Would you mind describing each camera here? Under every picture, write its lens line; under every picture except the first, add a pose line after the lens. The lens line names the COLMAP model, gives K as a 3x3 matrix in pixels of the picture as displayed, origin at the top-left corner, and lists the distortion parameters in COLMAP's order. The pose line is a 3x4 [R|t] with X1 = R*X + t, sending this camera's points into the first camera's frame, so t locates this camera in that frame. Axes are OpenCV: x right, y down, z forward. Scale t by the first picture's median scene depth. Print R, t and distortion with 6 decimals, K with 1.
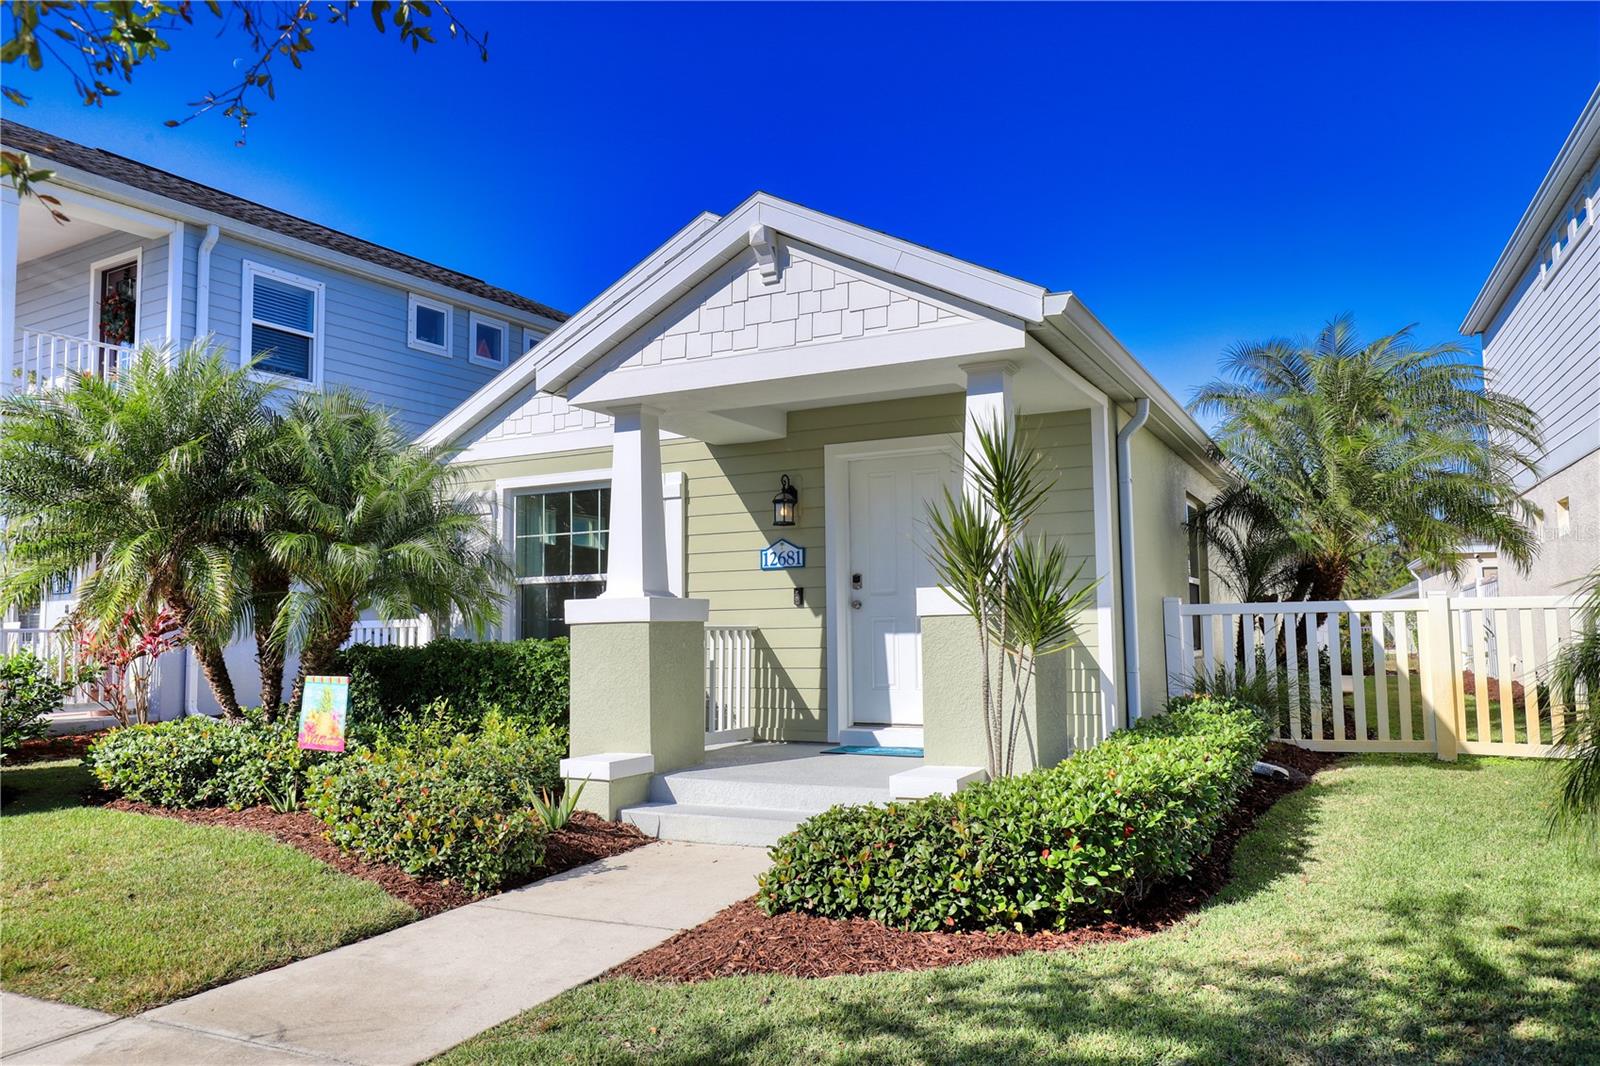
lens RADIAL K [[1133.6, 0, 807.5], [0, 1133.6, 544.8], [0, 0, 1]] dist [0.036736, -0.095360]
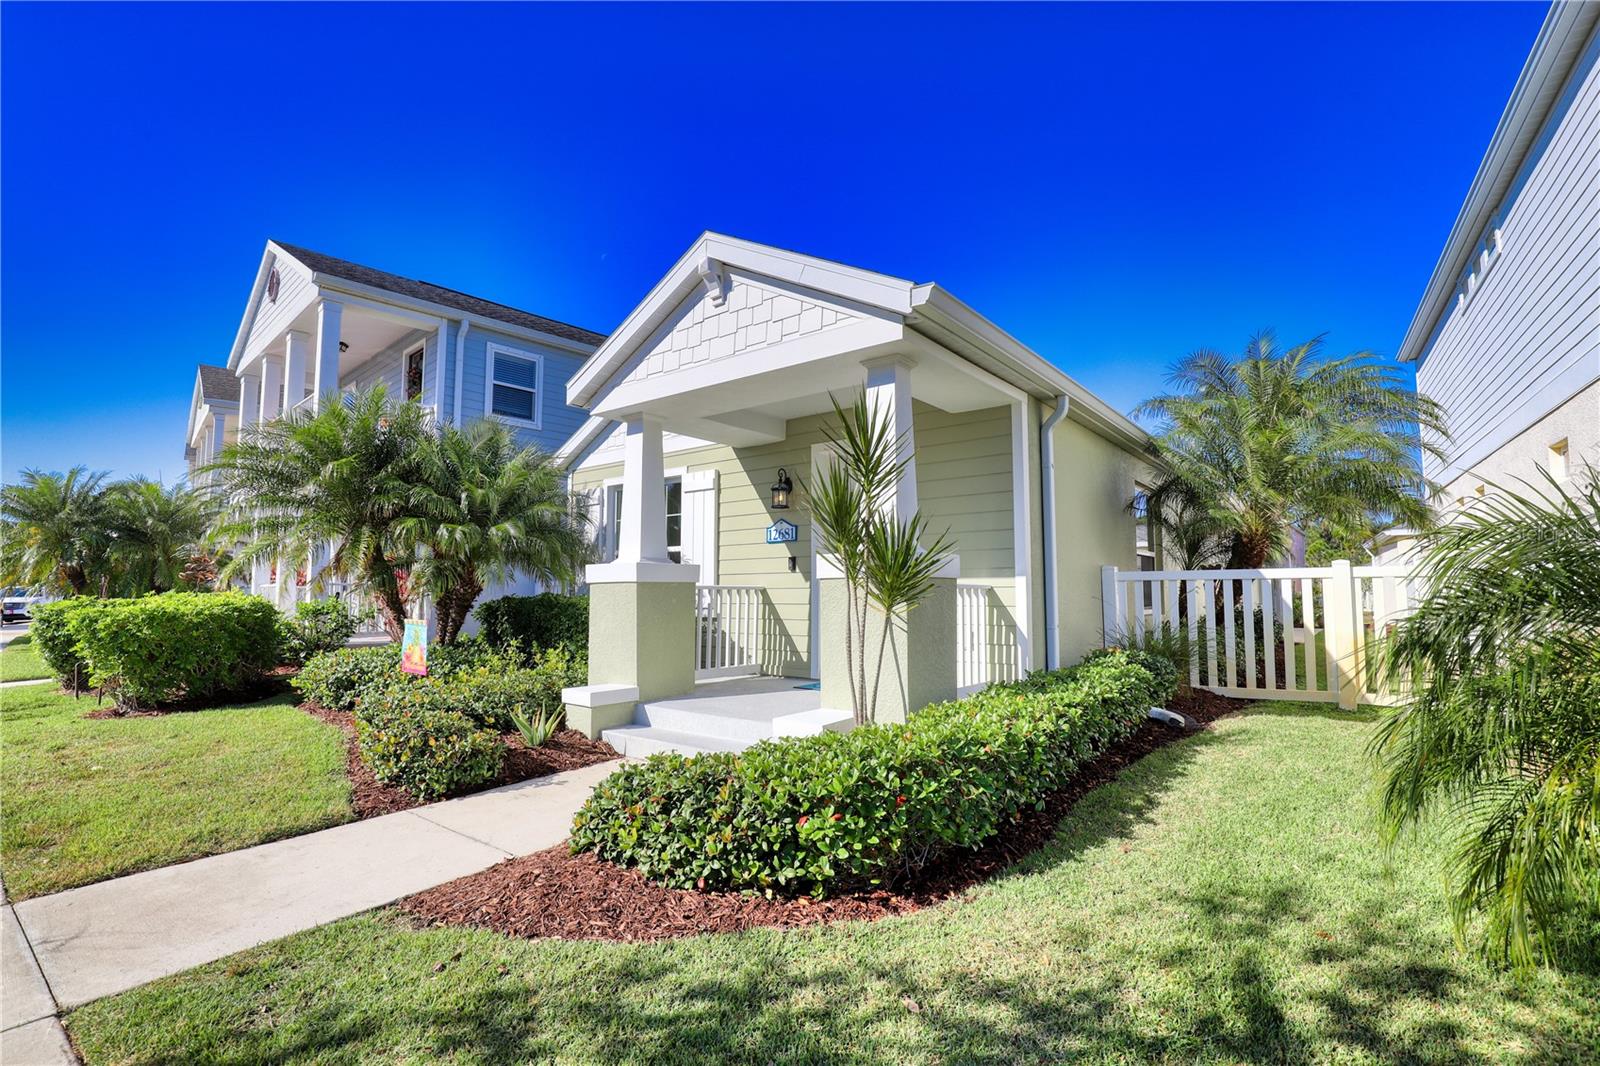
lens RADIAL K [[730.8, 0, 808.8], [0, 730.8, 540.4], [0, 0, 1]] dist [-0.037849, 0.008775]
pose [[0.981932, -0.002213, -0.189220, 0.199330], [0.003684, 0.999966, 0.007423, 0.016051], [0.189197, -0.007986, 0.981907, 0.234574]]
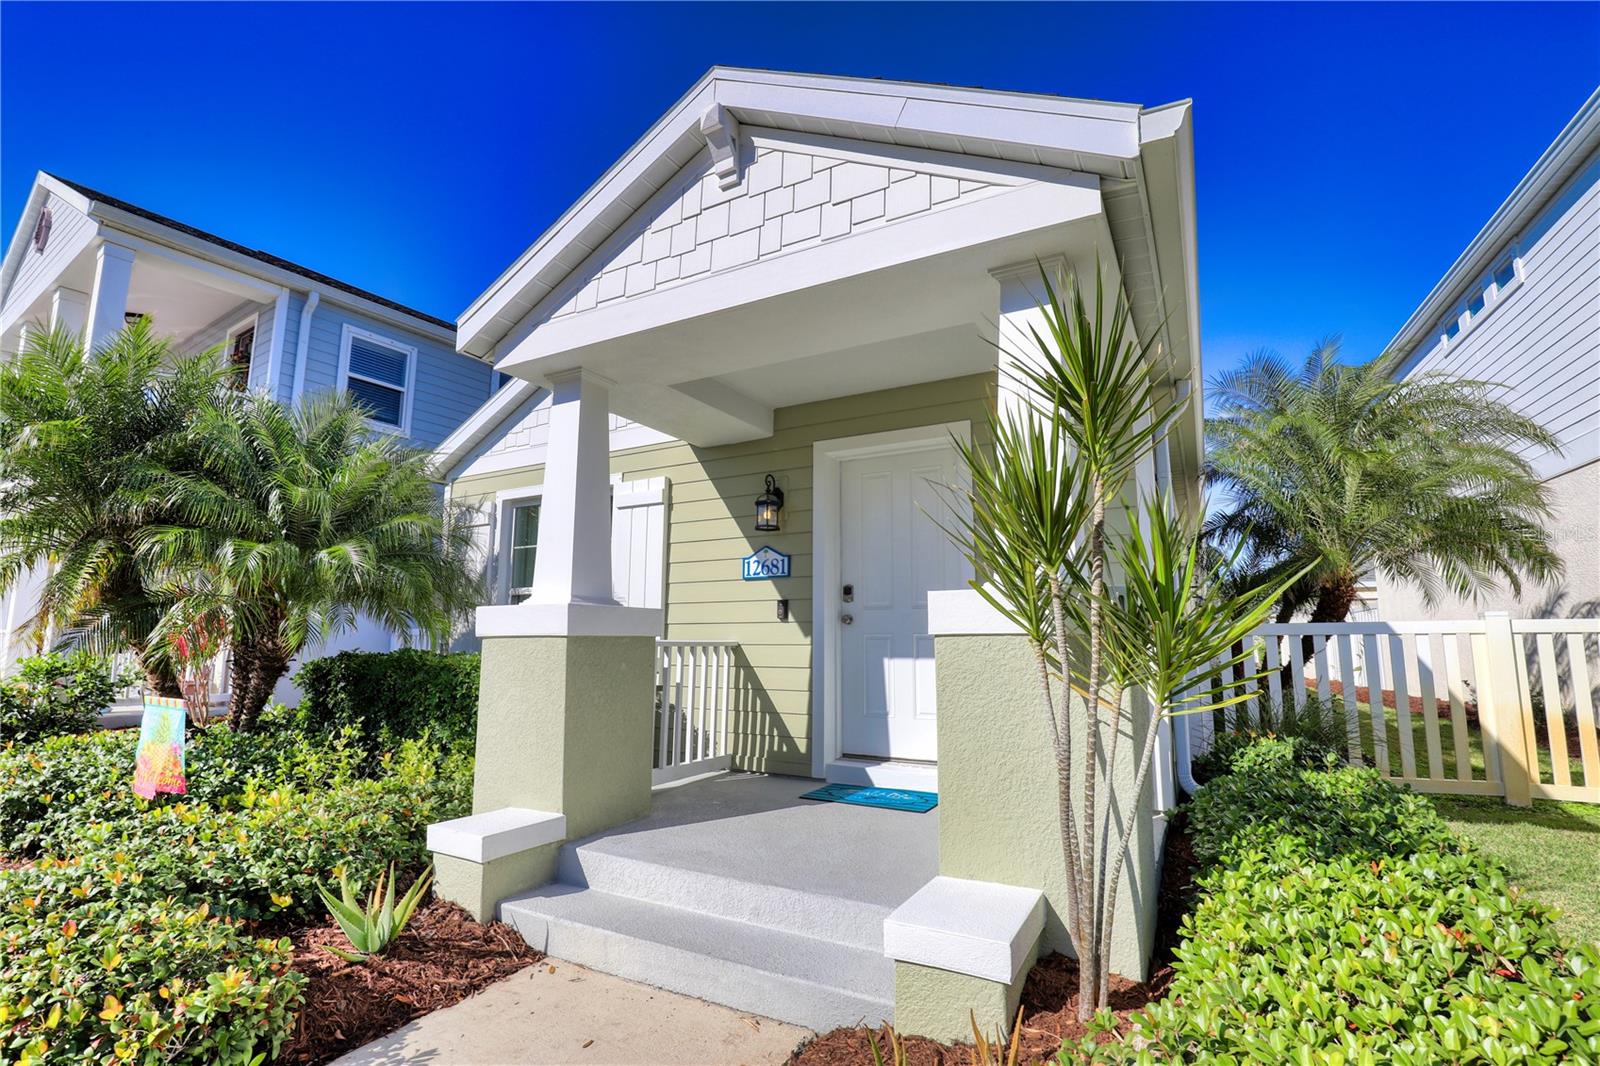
lens RADIAL K [[725.1, 0, 807.5], [0, 725.1, 541.6], [0, 0, 1]] dist [-0.040166, 0.008423]
pose [[0.999465, 0.010472, -0.030982, 0.034542], [-0.012273, 0.998211, -0.058515, 0.030439], [0.030314, 0.058863, 0.997806, 0.511170]]
